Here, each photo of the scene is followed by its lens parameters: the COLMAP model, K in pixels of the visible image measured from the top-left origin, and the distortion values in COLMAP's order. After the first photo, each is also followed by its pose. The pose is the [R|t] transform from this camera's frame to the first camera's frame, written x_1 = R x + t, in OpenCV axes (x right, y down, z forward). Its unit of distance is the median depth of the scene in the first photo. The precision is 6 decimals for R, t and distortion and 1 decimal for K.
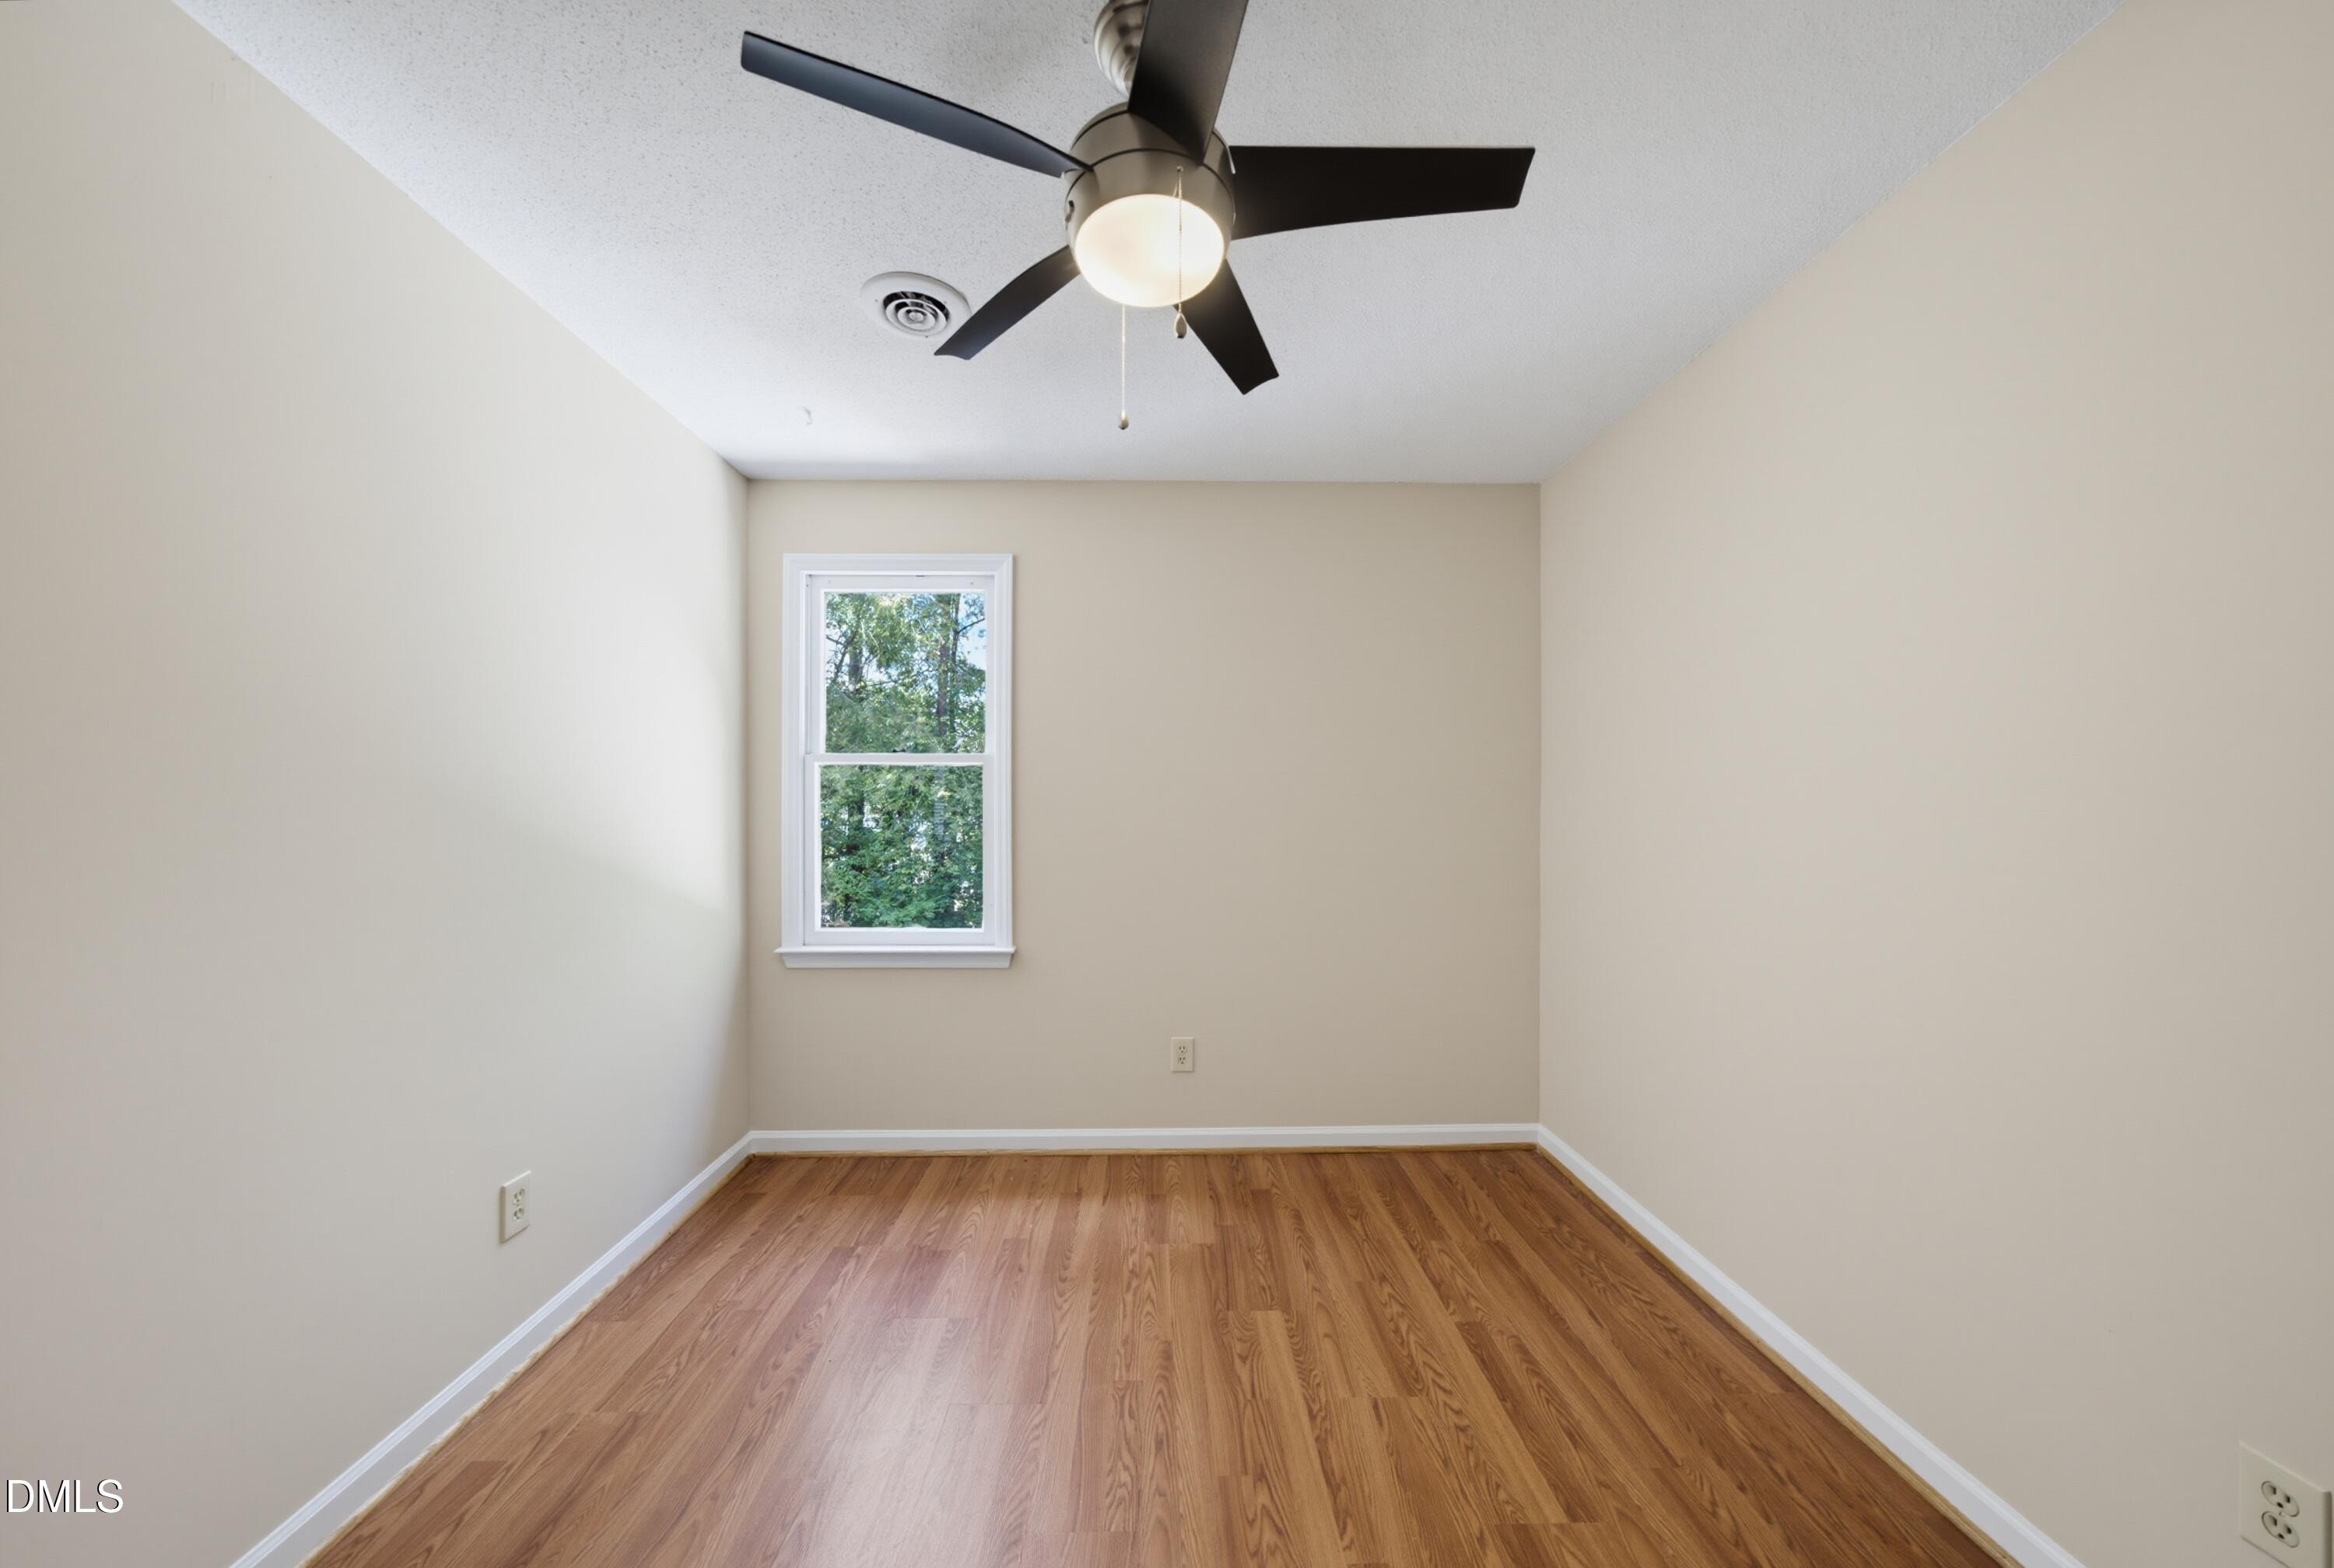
lens RADIAL K [[805.8, 0, 1154.1], [0, 805.8, 794.6], [0, 0, 1]] dist [-0.010612, 0.003176]
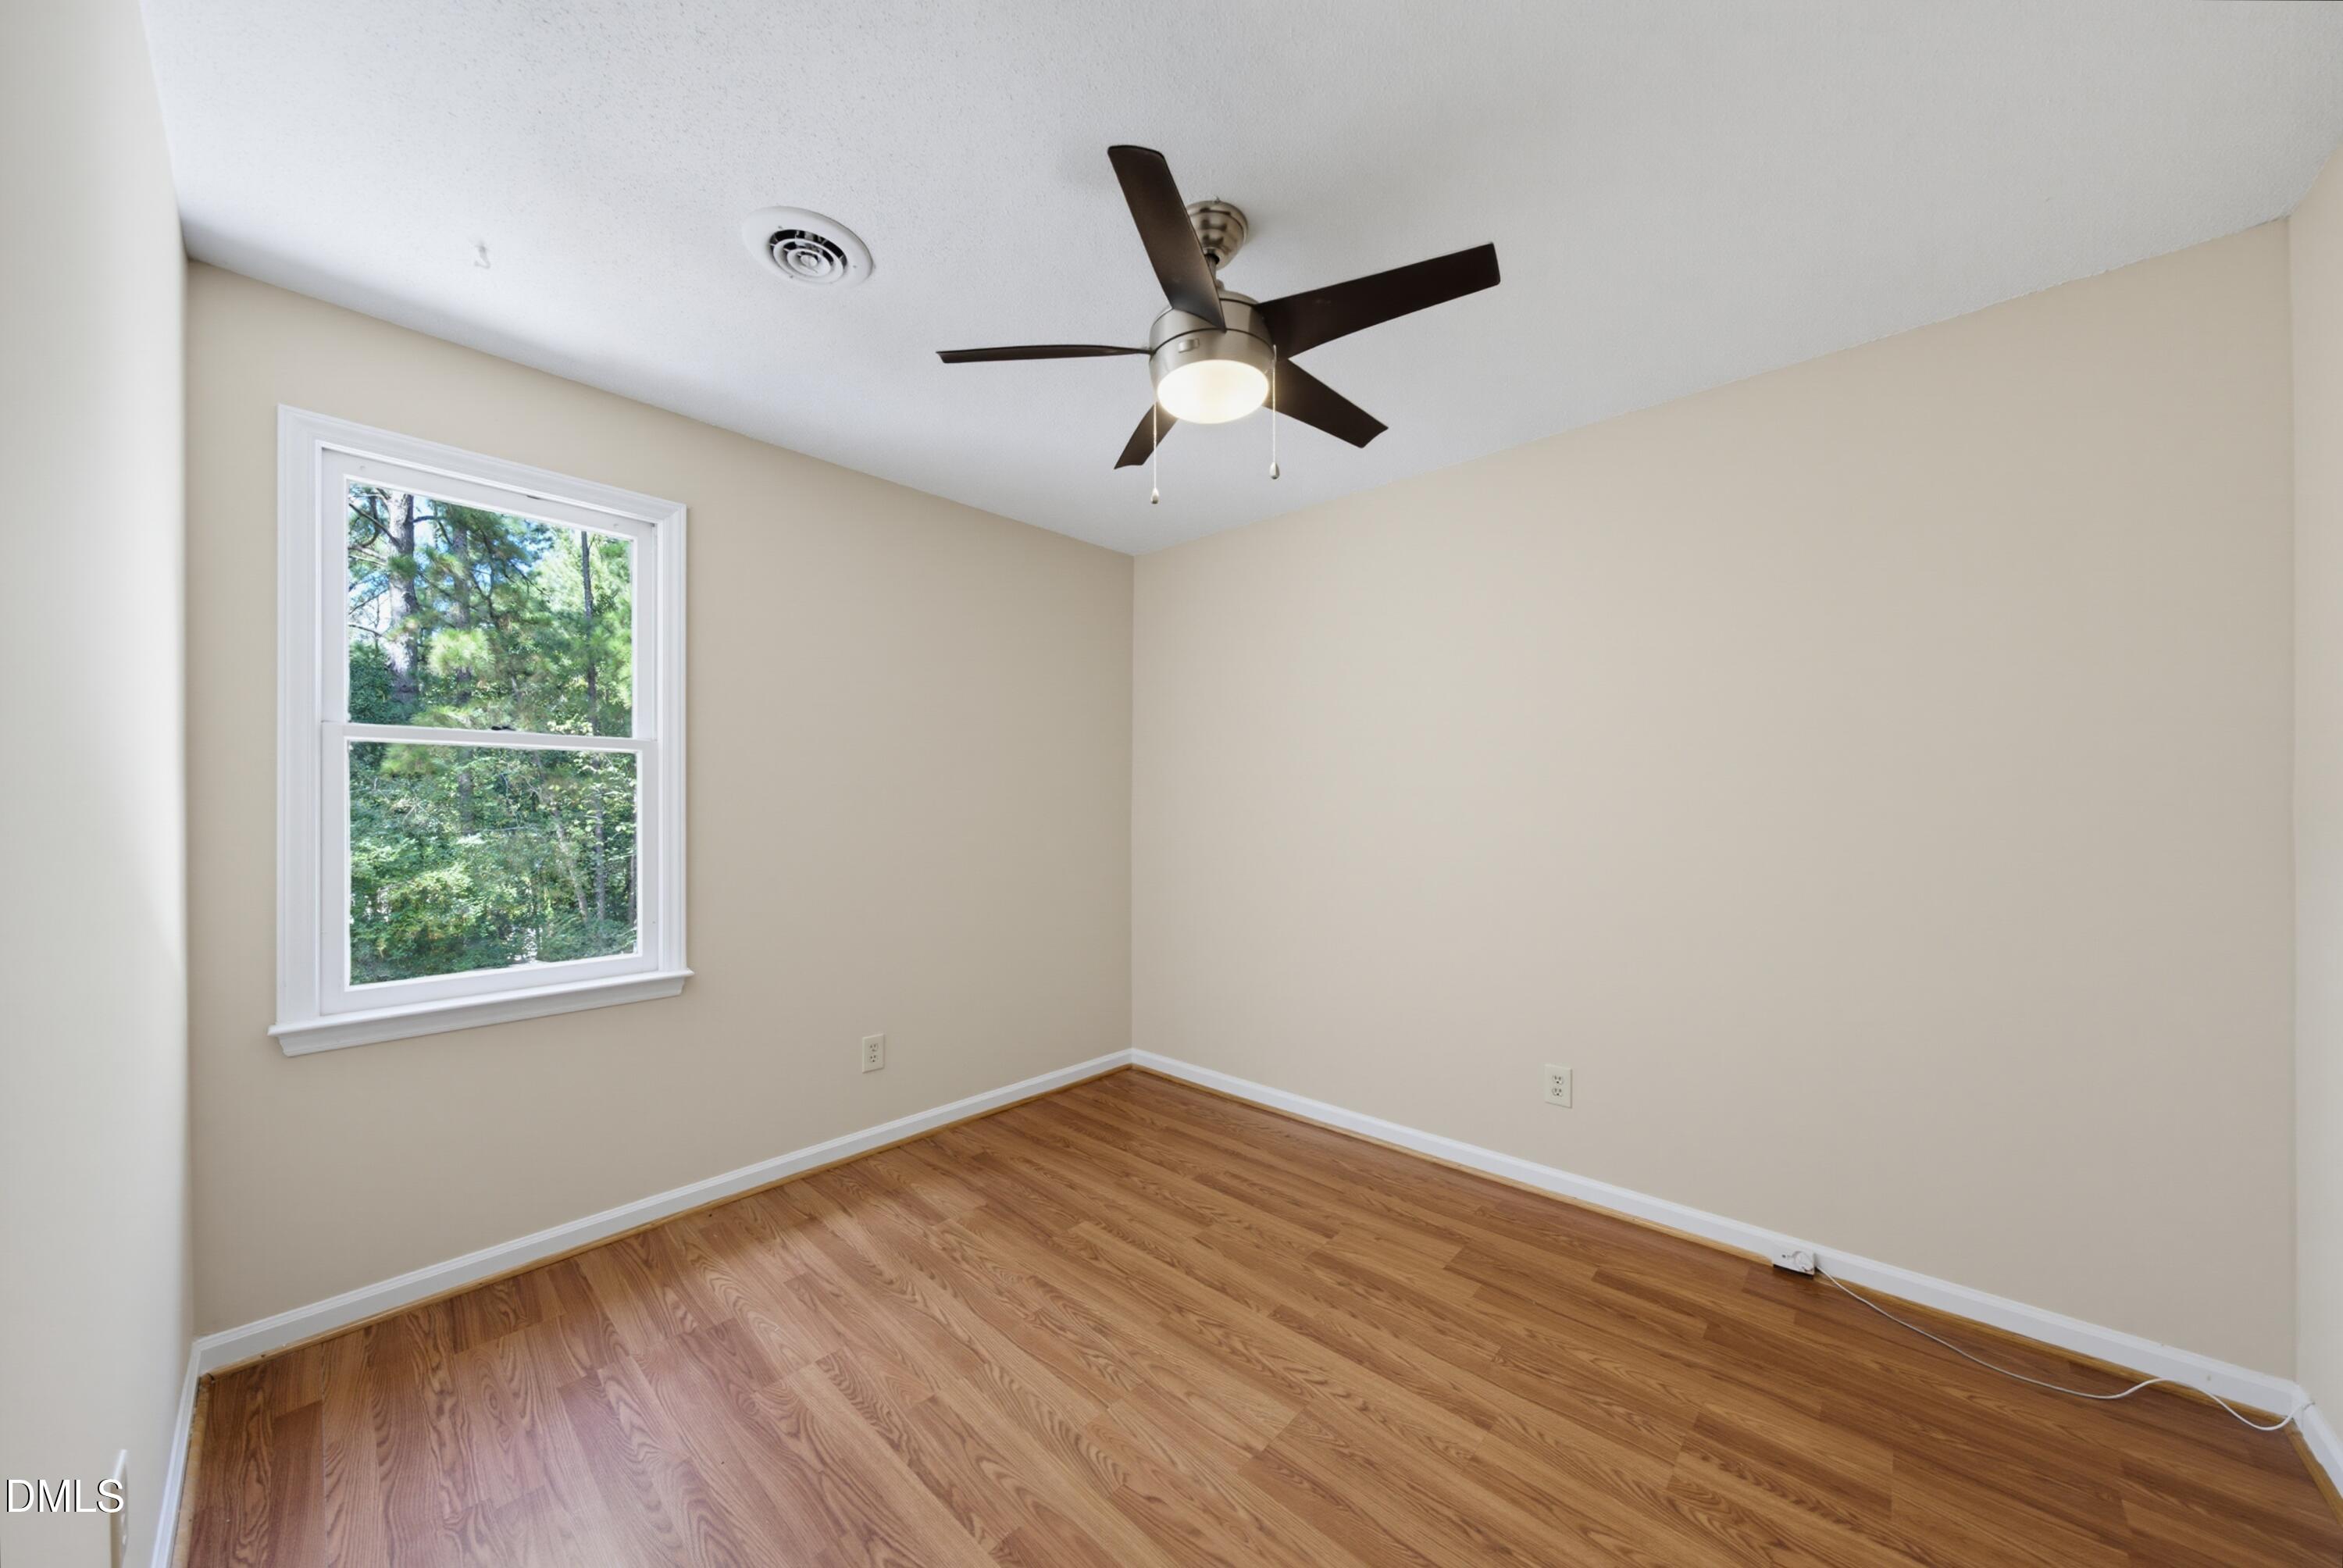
lens RADIAL K [[808.9, 0, 1174.9], [0, 808.9, 789.3], [0, 0, 1]] dist [-0.010612, 0.003176]
pose [[0.683668, 0.014722, 0.729645, -0.506884], [-0.011049, 0.999891, -0.009821, 0.003306], [-0.729710, -0.001348, 0.683755, 0.056871]]
